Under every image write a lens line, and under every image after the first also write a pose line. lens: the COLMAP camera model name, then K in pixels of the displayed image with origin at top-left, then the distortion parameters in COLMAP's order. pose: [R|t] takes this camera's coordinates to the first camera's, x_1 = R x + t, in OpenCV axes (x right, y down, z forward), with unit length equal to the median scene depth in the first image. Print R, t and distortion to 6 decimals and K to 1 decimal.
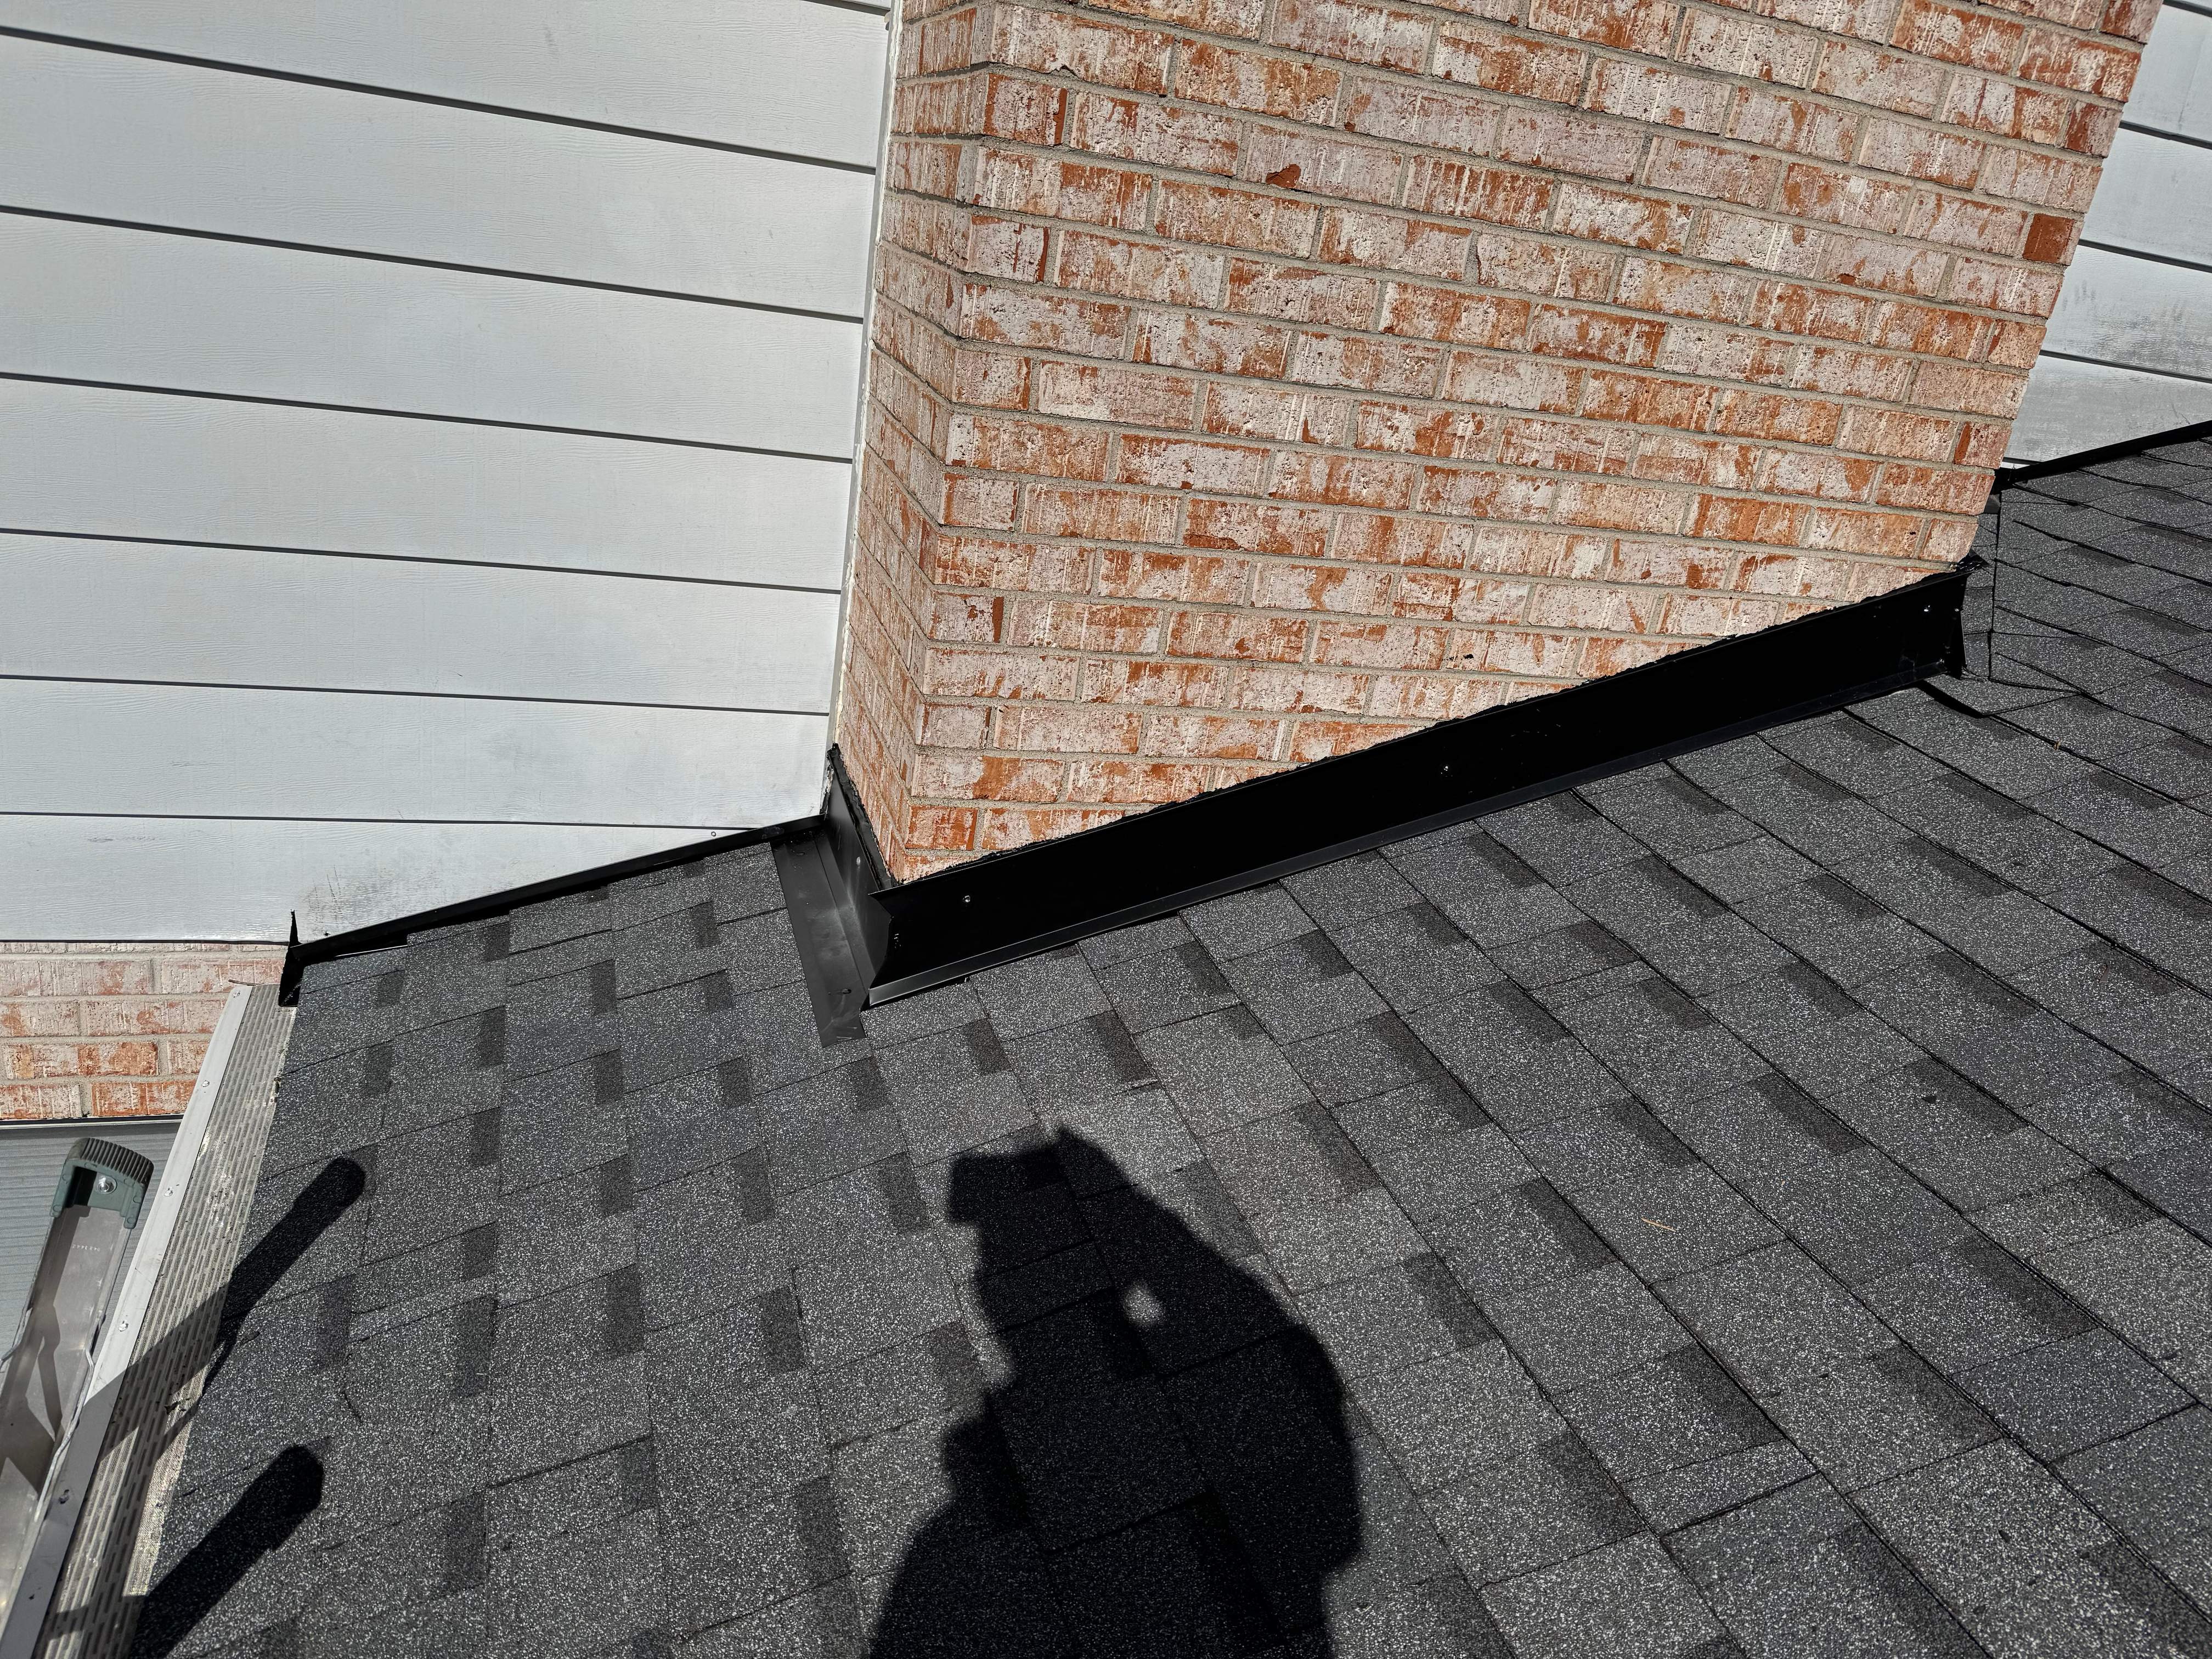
lens RADIAL K [[1635.9, 0, 1199.9], [0, 1635.9, 913.2], [0, 0, 1]] dist [0.003273, -0.006052]
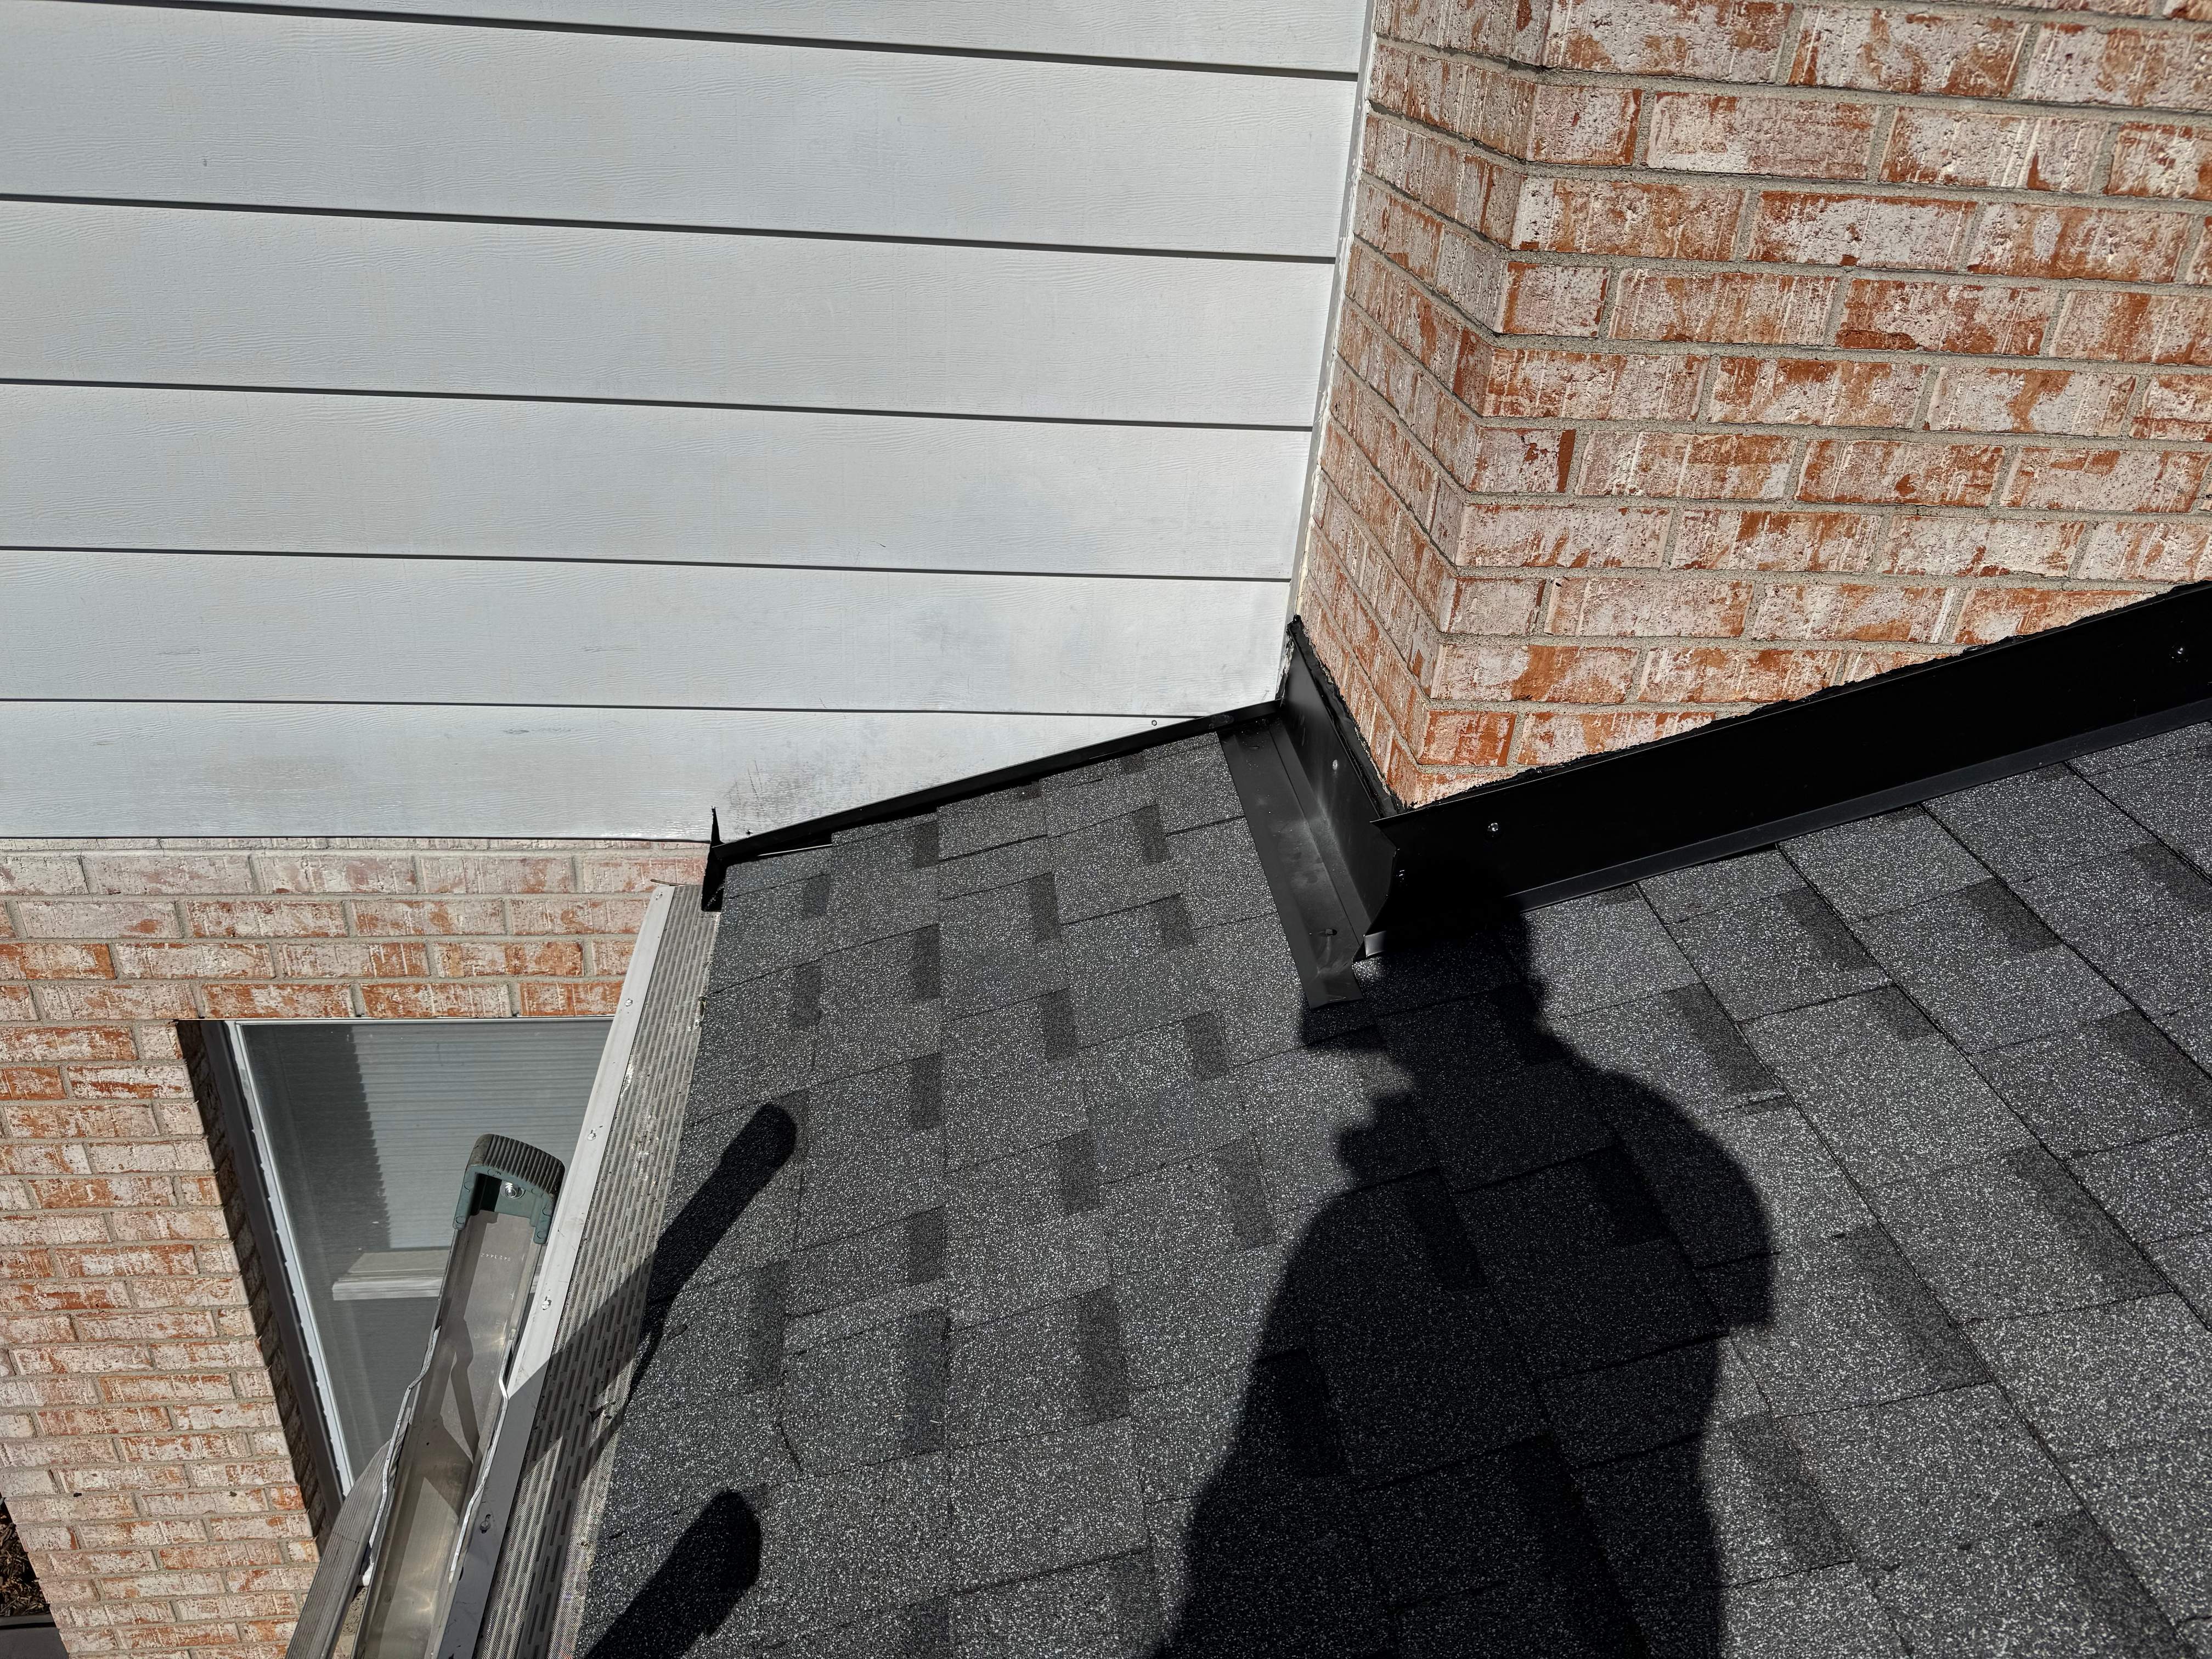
lens RADIAL K [[1668.0, 0, 1142.4], [0, 1668.0, 880.6], [0, 0, 1]] dist [0.089369, -0.145146]
pose [[0.969629, 0.033525, -0.242271, -0.117531], [-0.014368, 0.996658, 0.080413, -0.046113], [0.244157, -0.074490, 0.966871, 0.189337]]
